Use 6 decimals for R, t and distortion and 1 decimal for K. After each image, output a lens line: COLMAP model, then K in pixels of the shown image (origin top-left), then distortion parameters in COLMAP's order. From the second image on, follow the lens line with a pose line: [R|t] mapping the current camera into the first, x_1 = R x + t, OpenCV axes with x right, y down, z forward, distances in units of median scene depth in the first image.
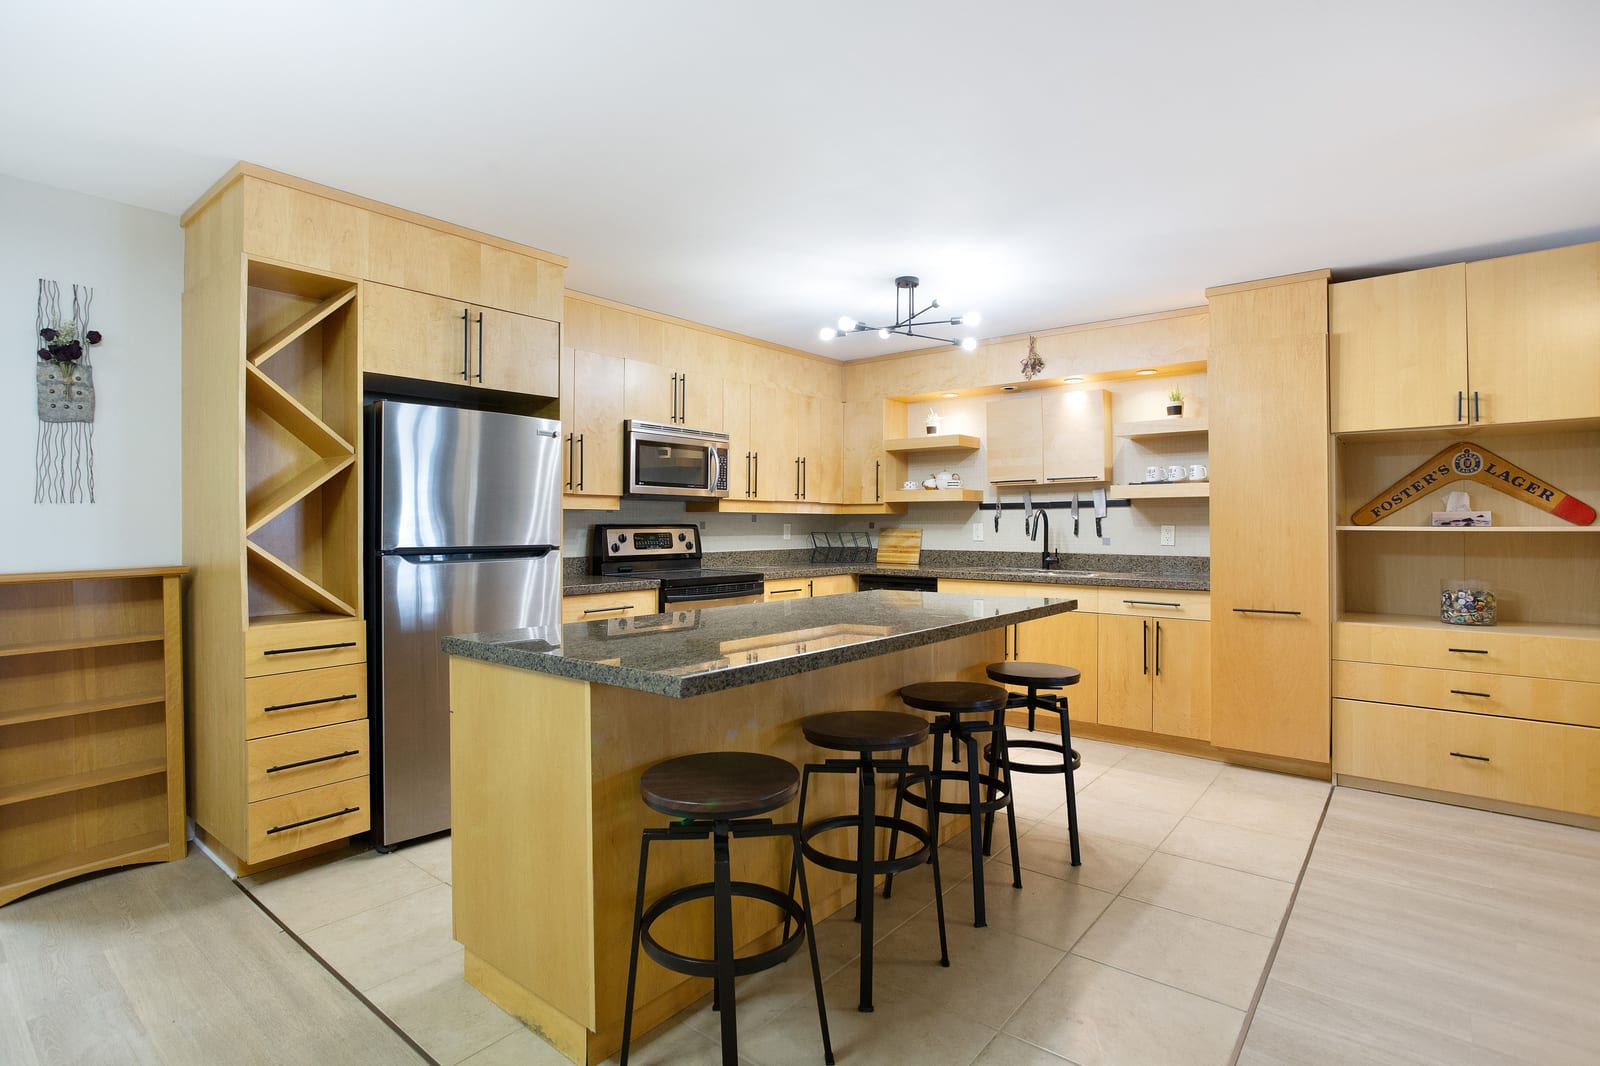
lens RADIAL K [[791.0, 0, 786.1], [0, 791.0, 522.1], [0, 0, 1]] dist [-0.065122, 0.028767]
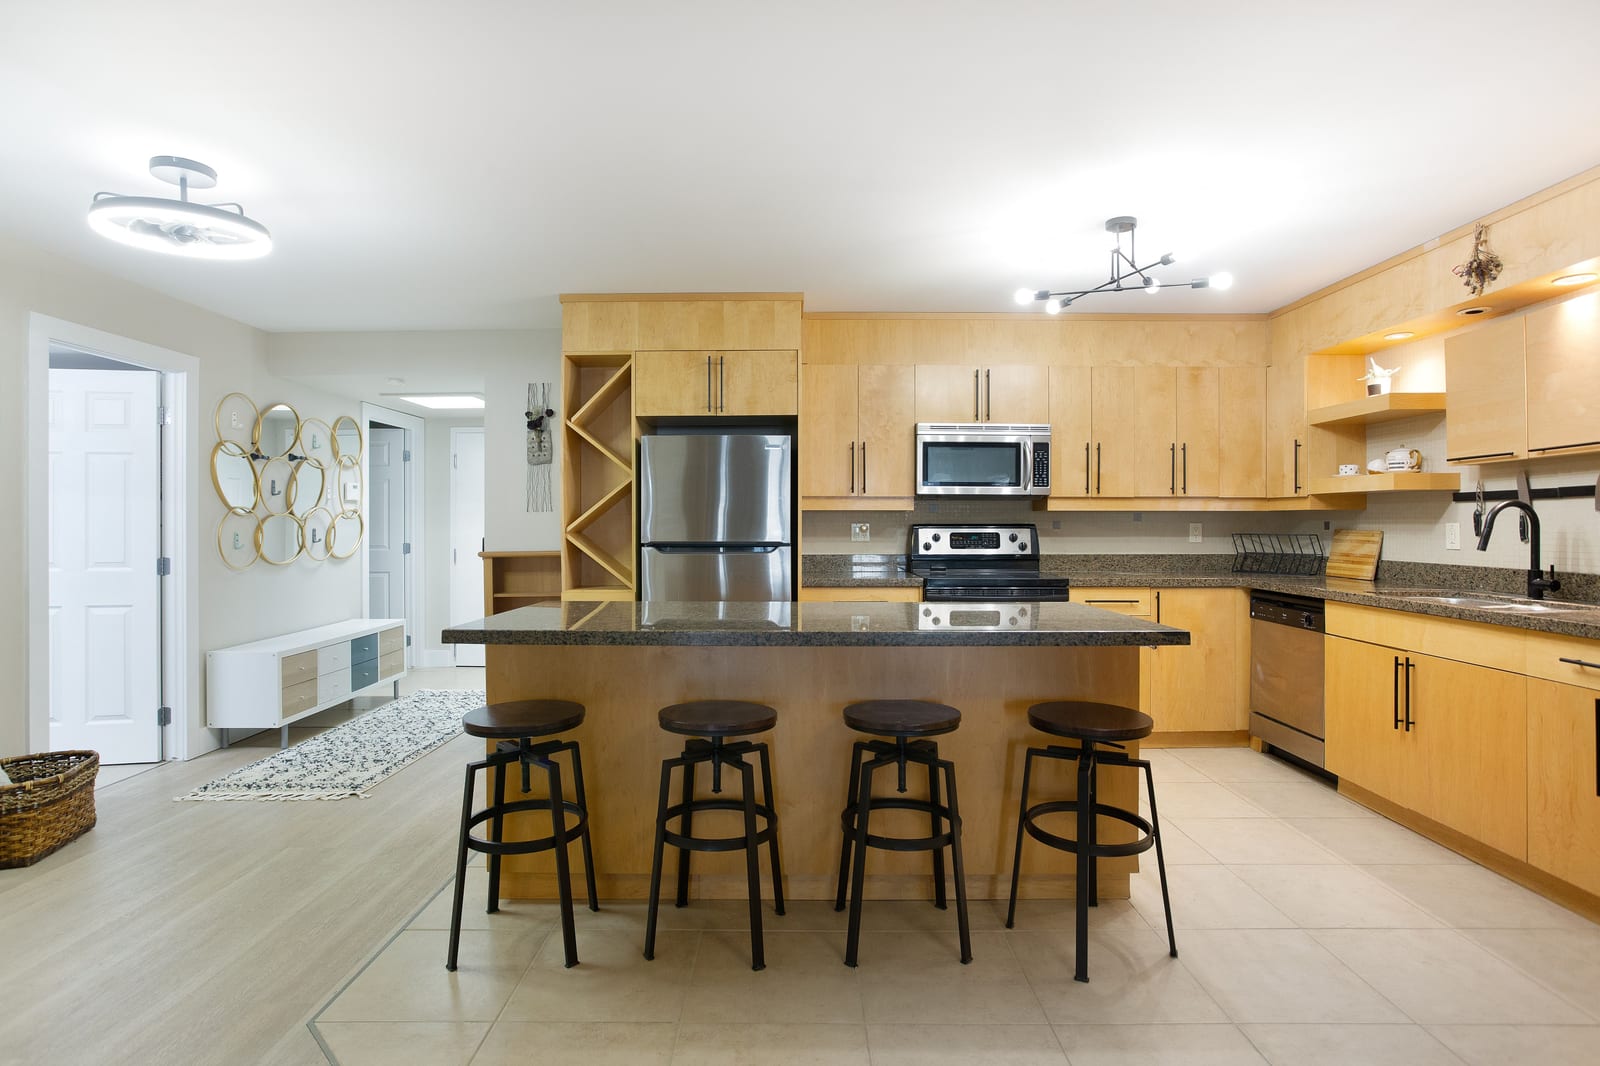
lens RADIAL K [[791.0, 0, 786.1], [0, 791.0, 522.1], [0, 0, 1]] dist [-0.065122, 0.028767]
pose [[0.626140, -0.000636, -0.779710, 0.433583], [0.001807, 0.999998, 0.000636, -0.000589], [0.779708, -0.001807, 0.626140, 0.182433]]
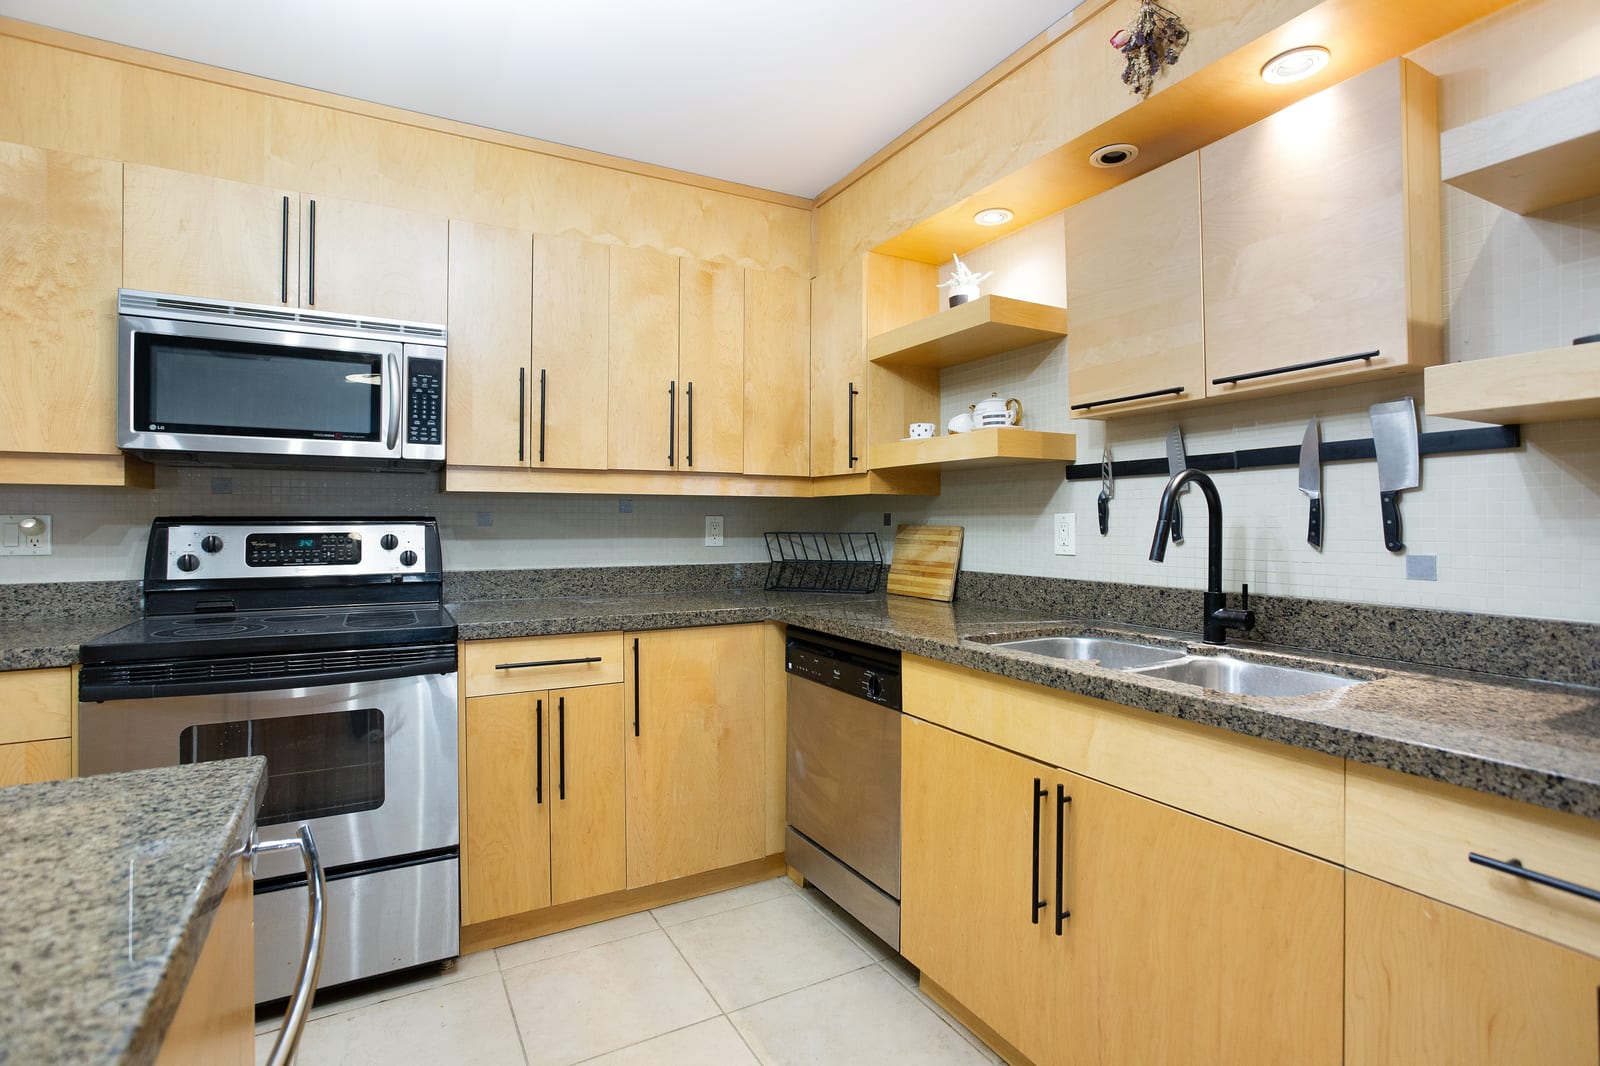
lens RADIAL K [[767.6, 0, 794.5], [0, 767.6, 521.7], [0, 0, 1]] dist [-0.047619, 0.025697]
pose [[0.933921, -0.000870, -0.357480, 0.280603], [0.001786, 0.999996, 0.002233, 0.005375], [0.357476, -0.002723, 0.933918, 0.626987]]
